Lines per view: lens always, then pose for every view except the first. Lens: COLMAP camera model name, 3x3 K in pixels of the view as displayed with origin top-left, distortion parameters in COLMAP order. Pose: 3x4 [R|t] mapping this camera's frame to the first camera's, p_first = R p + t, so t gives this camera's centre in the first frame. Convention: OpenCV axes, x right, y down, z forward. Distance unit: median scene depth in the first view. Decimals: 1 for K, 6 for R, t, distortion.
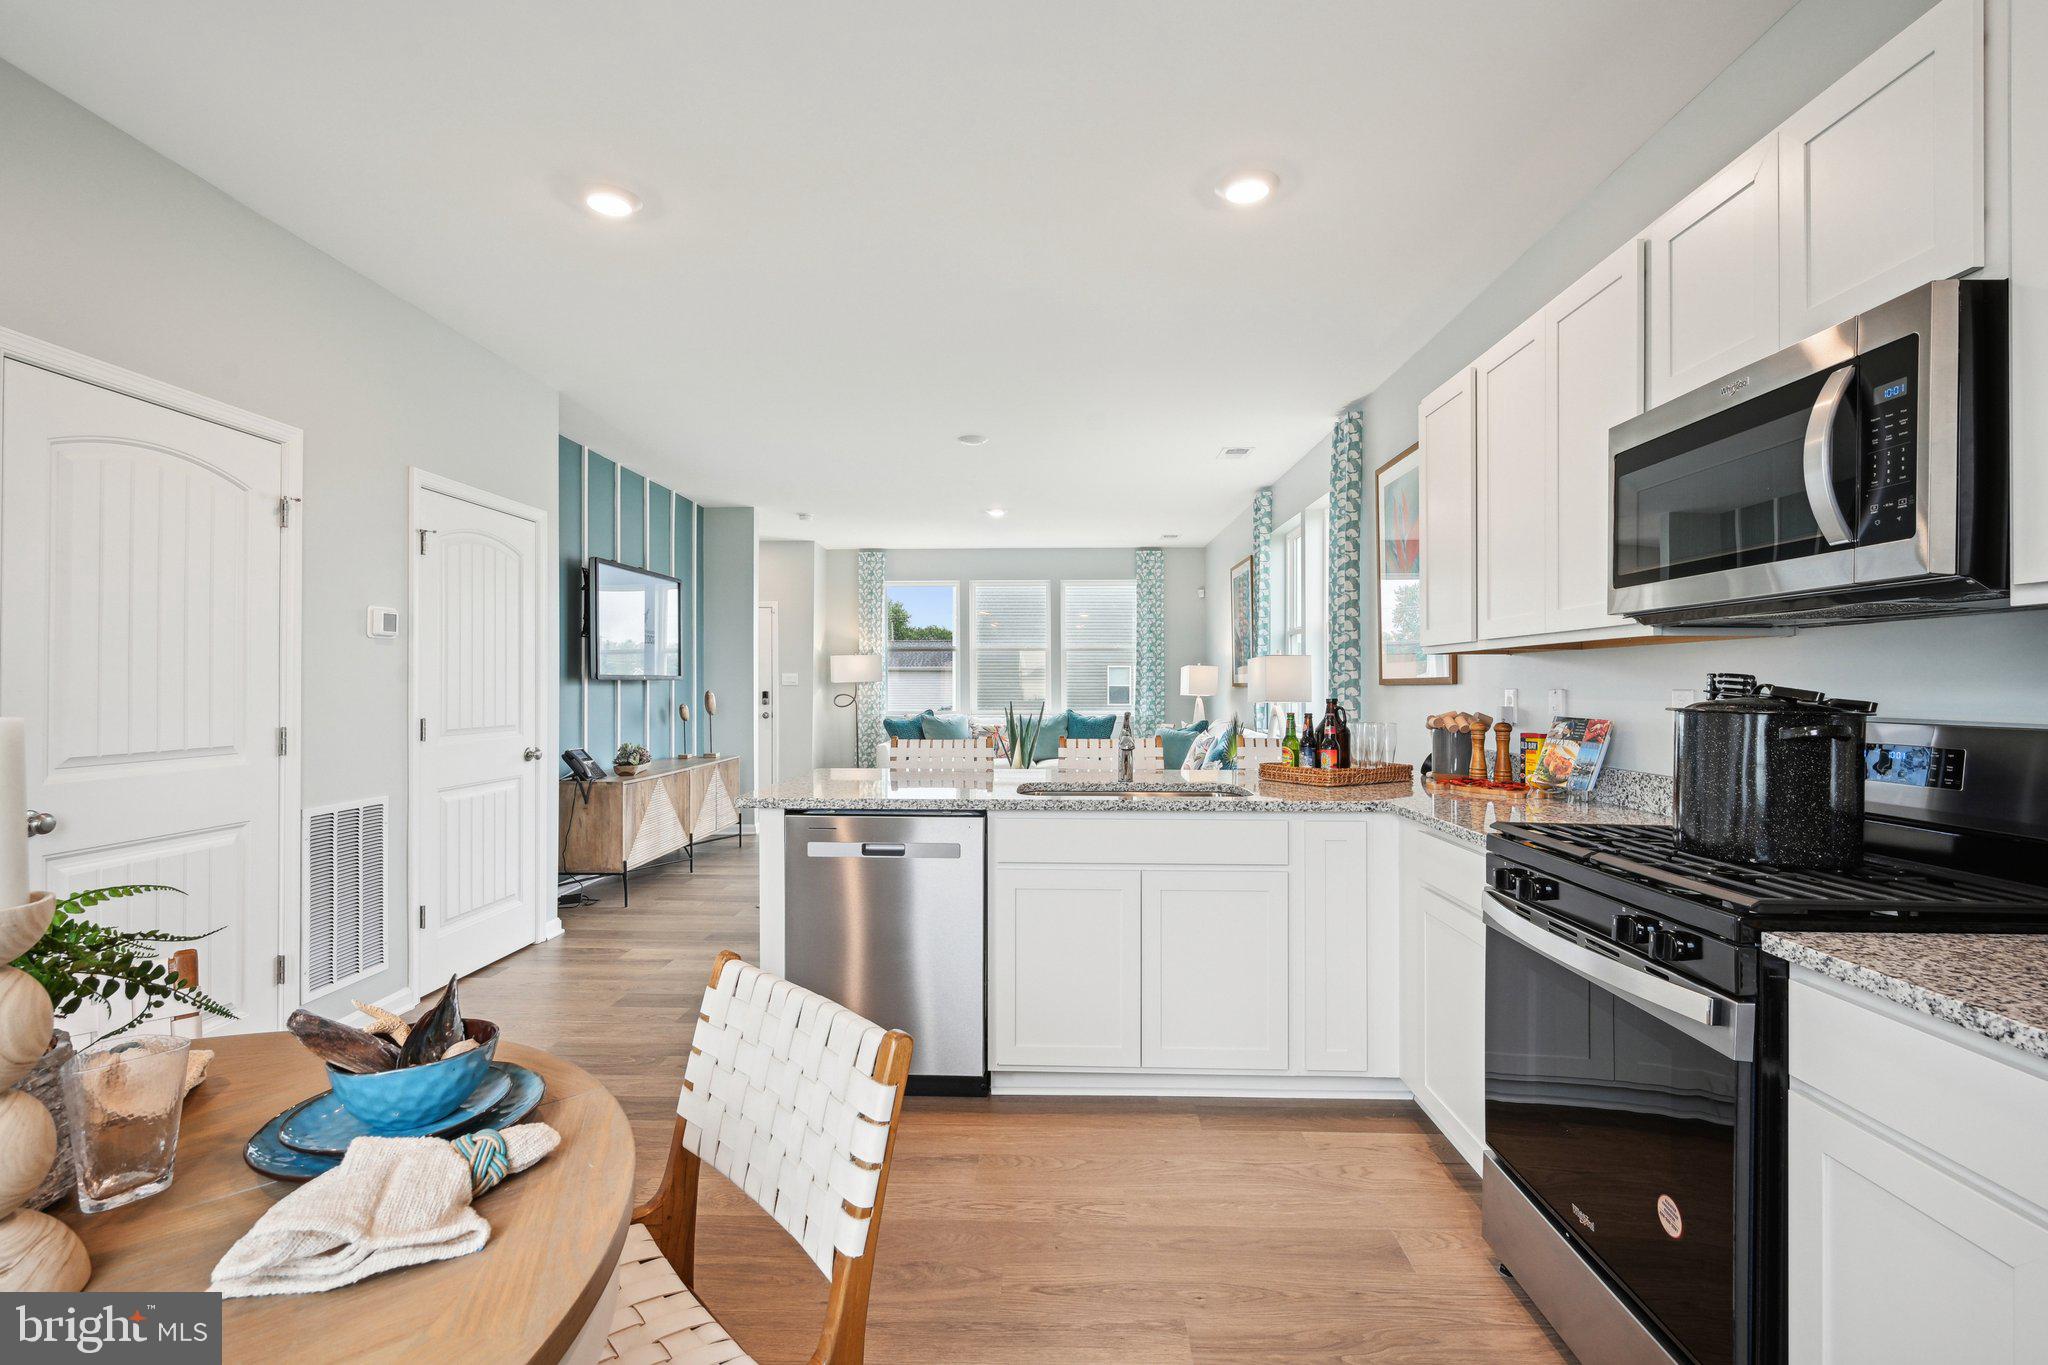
lens RADIAL K [[942.1, 0, 1004.5], [0, 942.1, 691.5], [0, 0, 1]] dist [-0.001086, -0.000409]
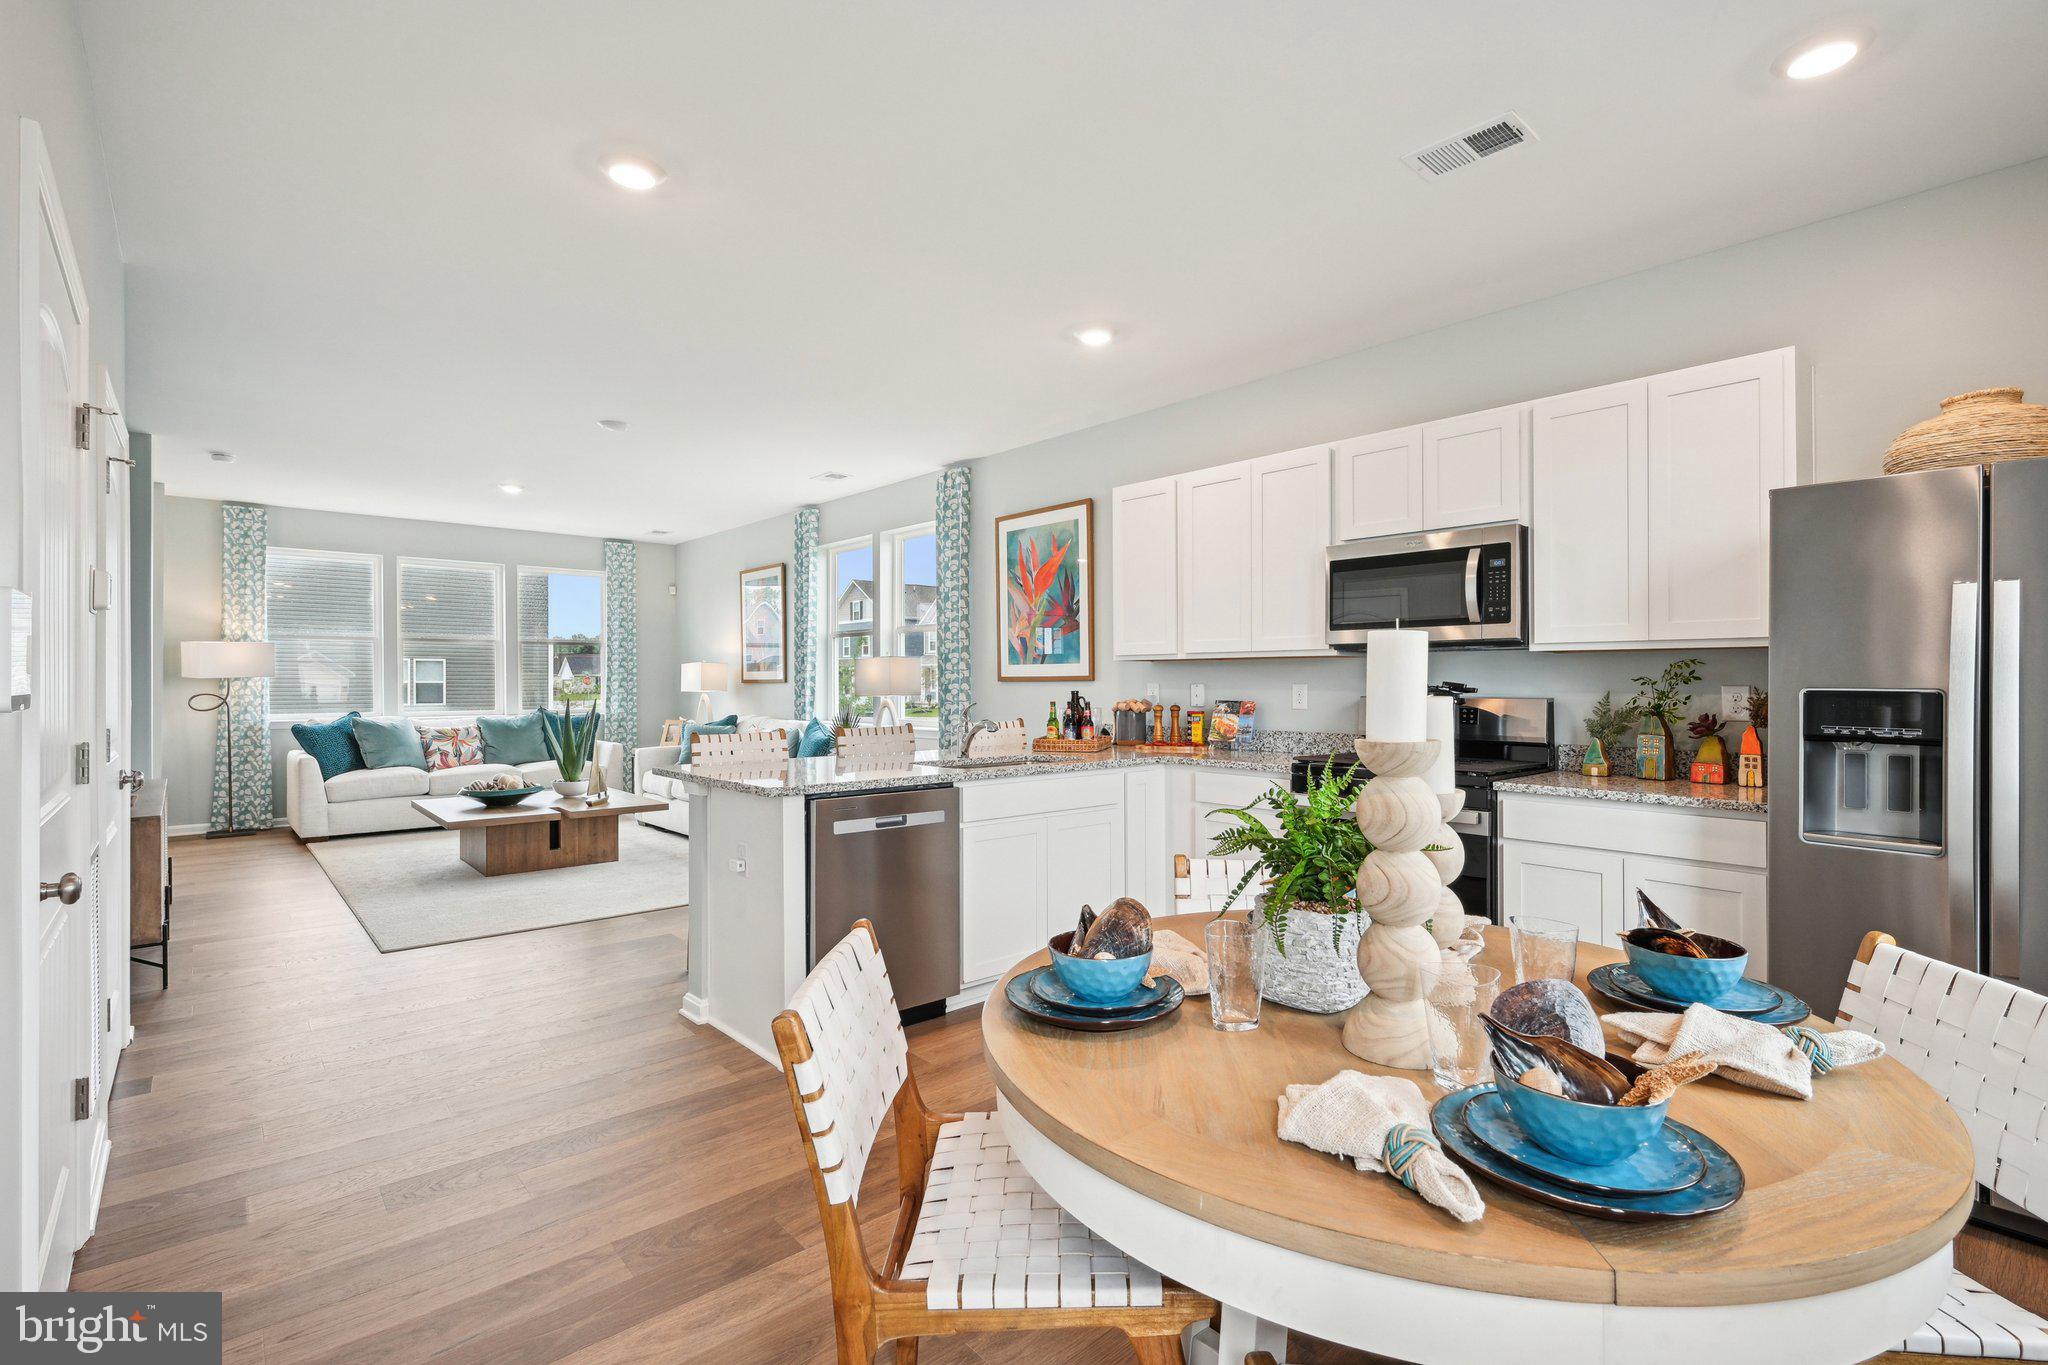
lens RADIAL K [[942.1, 0, 1027.7], [0, 942.1, 692.2], [0, 0, 1]] dist [-0.001086, -0.000409]
pose [[0.713588, -0.007449, 0.700526, -0.327938], [0.004464, 0.999972, 0.006086, 0.000375], [-0.700551, -0.001215, 0.713601, 0.018600]]
